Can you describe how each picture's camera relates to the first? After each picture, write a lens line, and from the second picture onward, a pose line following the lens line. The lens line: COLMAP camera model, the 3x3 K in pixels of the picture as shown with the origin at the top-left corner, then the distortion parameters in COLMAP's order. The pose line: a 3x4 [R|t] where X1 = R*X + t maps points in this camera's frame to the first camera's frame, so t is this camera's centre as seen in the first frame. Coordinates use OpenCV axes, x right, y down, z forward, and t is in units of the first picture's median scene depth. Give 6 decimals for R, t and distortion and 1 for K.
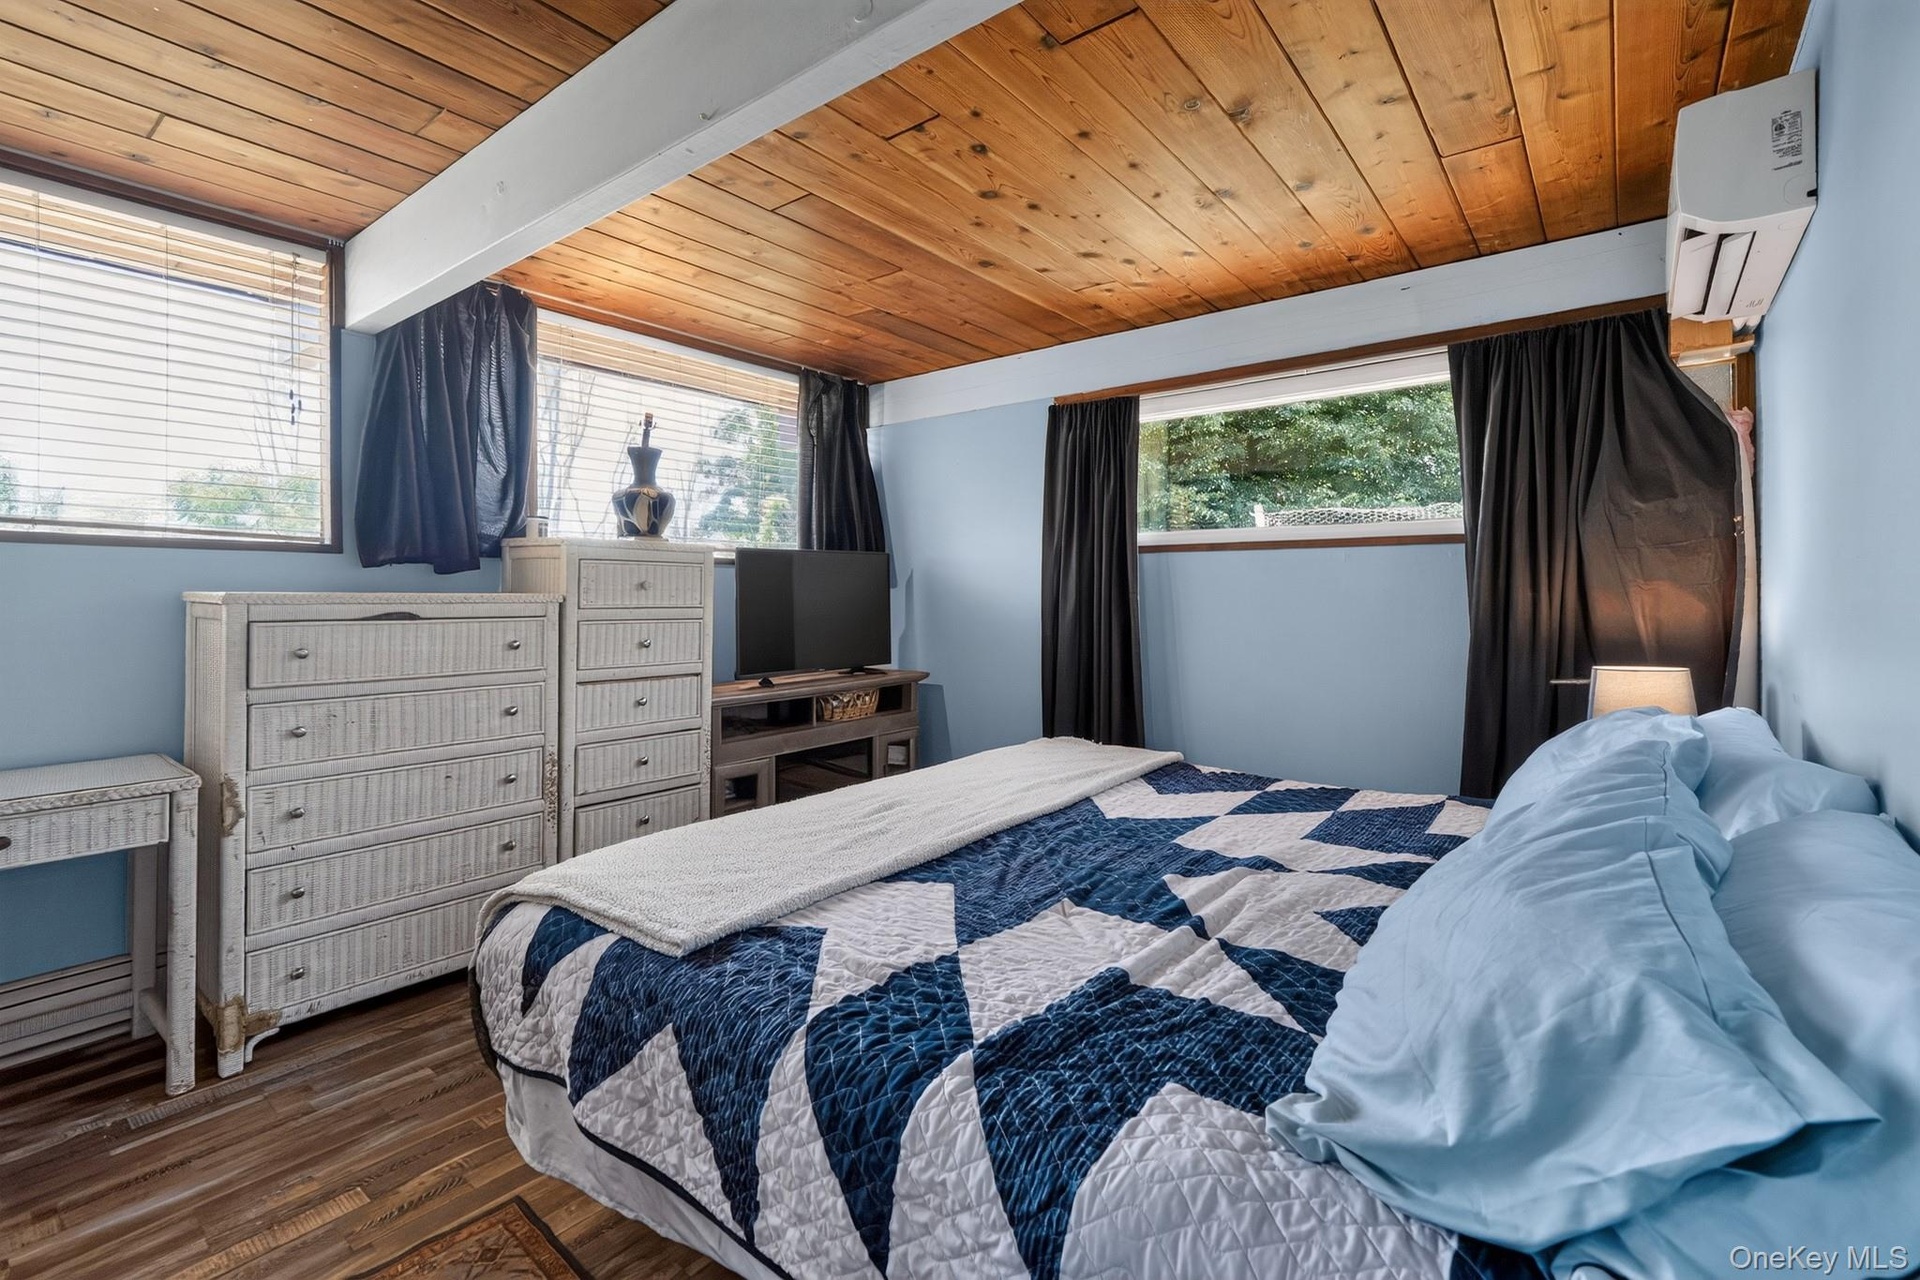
lens RADIAL K [[841.2, 0, 957.5], [0, 841.2, 603.5], [0, 0, 1]] dist [-0.002221, 0.000669]
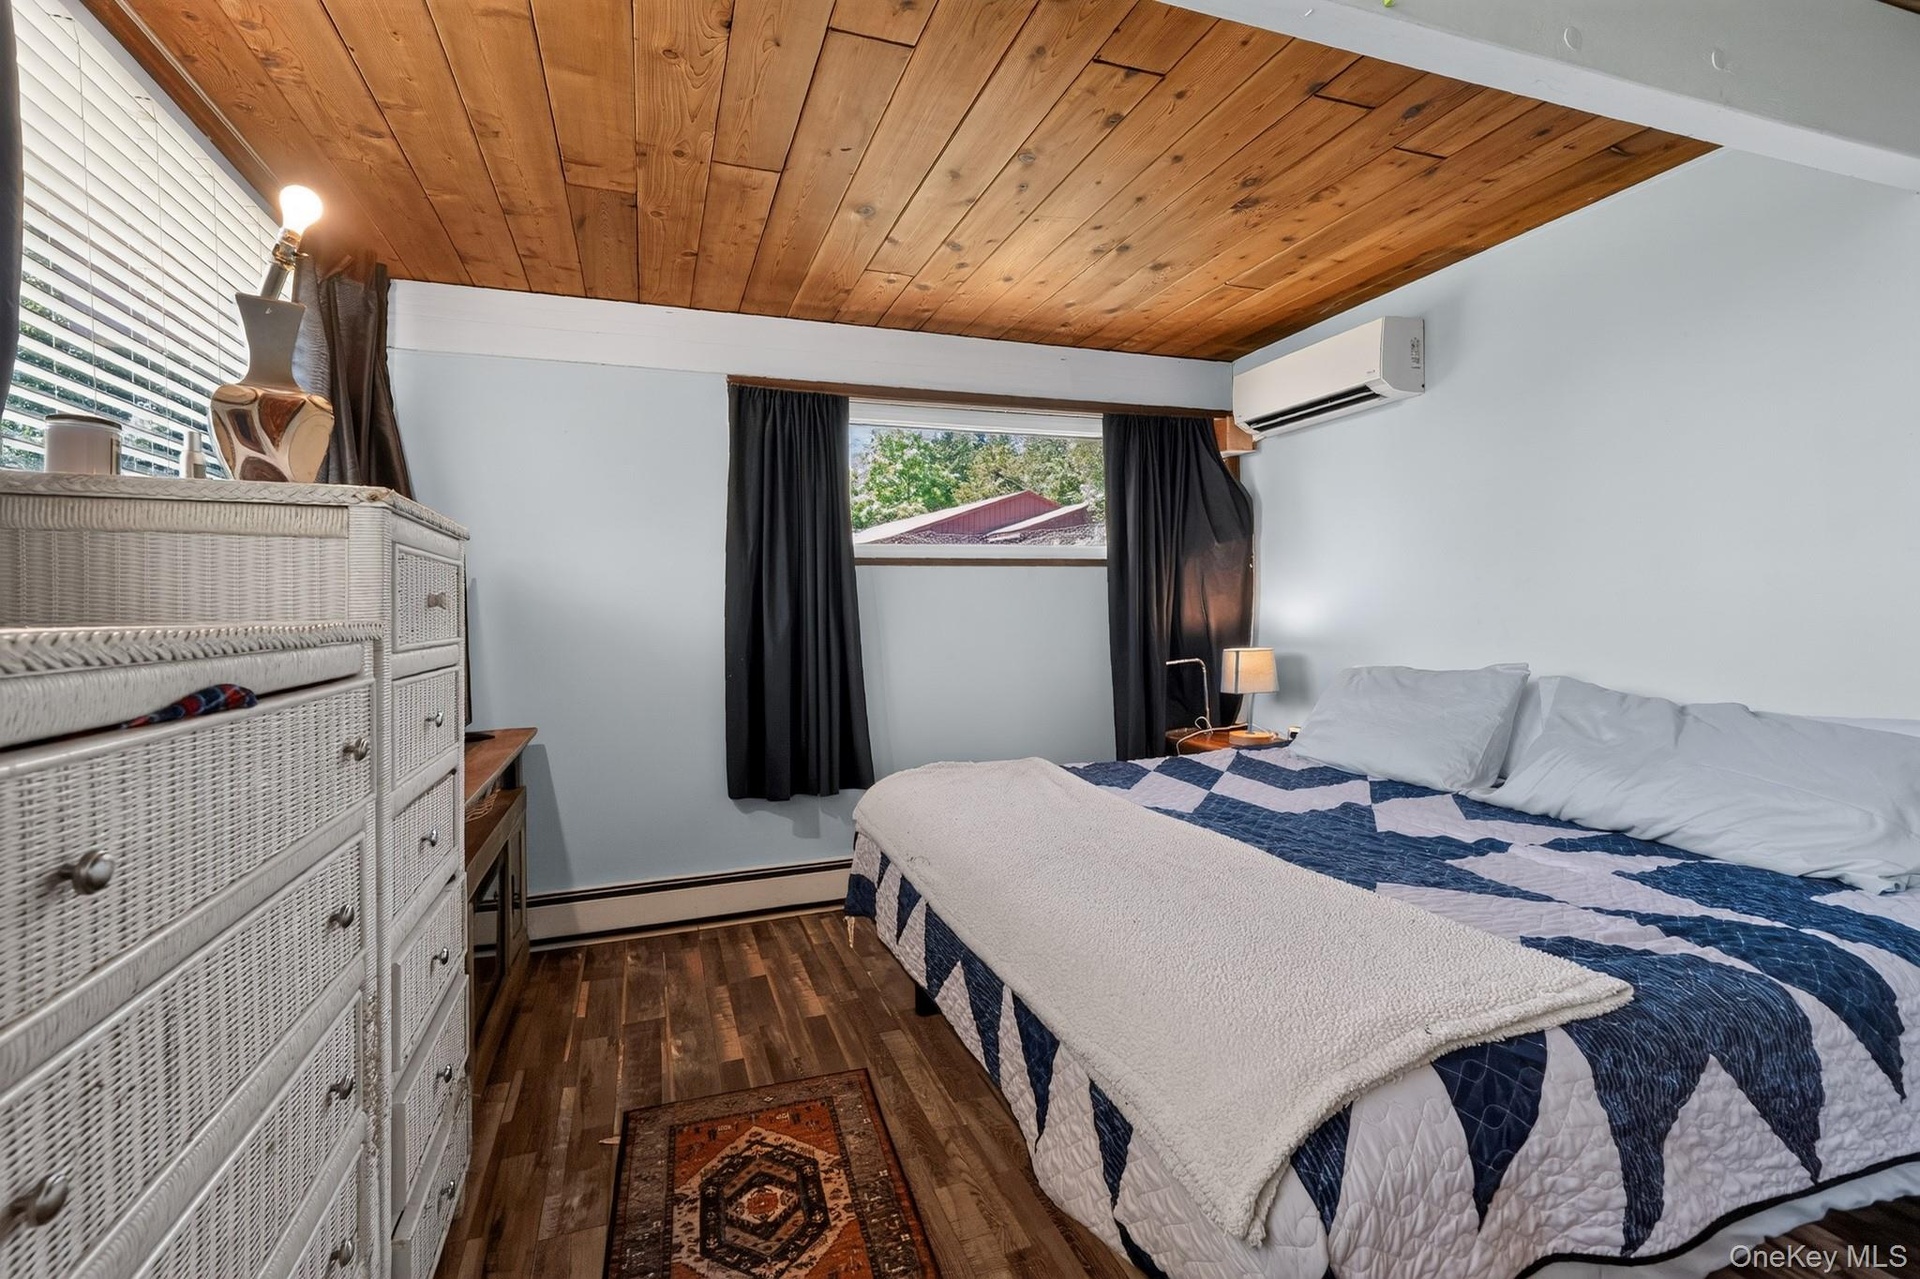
lens RADIAL K [[845.5, 0, 958.9], [0, 845.5, 626.5], [0, 0, 1]] dist [0.003614, 0.000563]
pose [[0.531848, -0.030364, 0.846295, -0.678795], [0.025966, 0.999472, 0.019542, -0.008820], [-0.846442, 0.011582, 0.532355, 0.516073]]
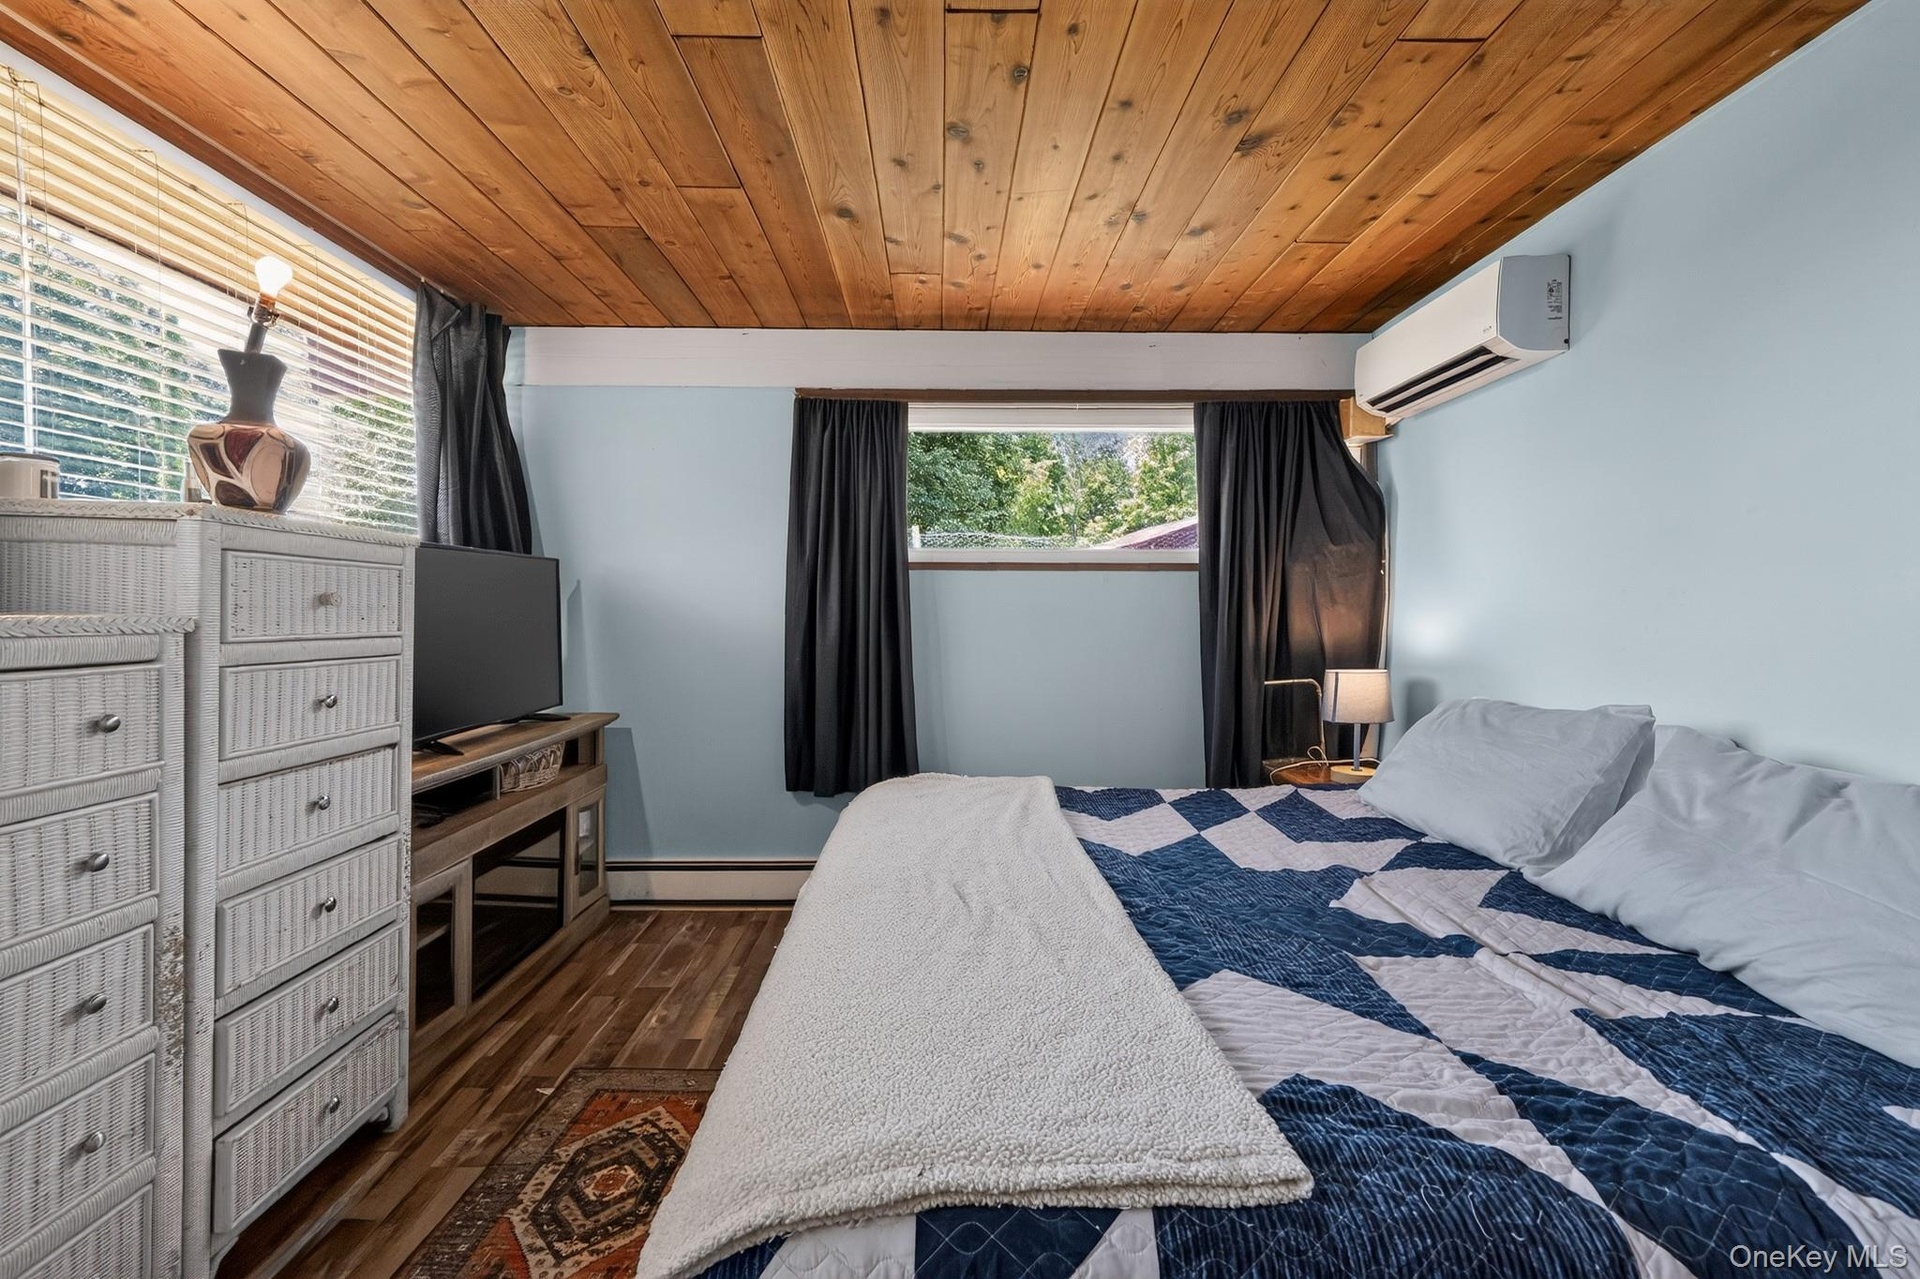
lens RADIAL K [[828.9, 0, 953.8], [0, 828.9, 632.0], [0, 0, 1]] dist [0.004789, 0.000131]
pose [[0.780190, -0.014216, 0.625381, -0.424318], [0.004103, 0.999837, 0.017609, -0.008238], [-0.625529, -0.011173, 0.780121, 0.314022]]
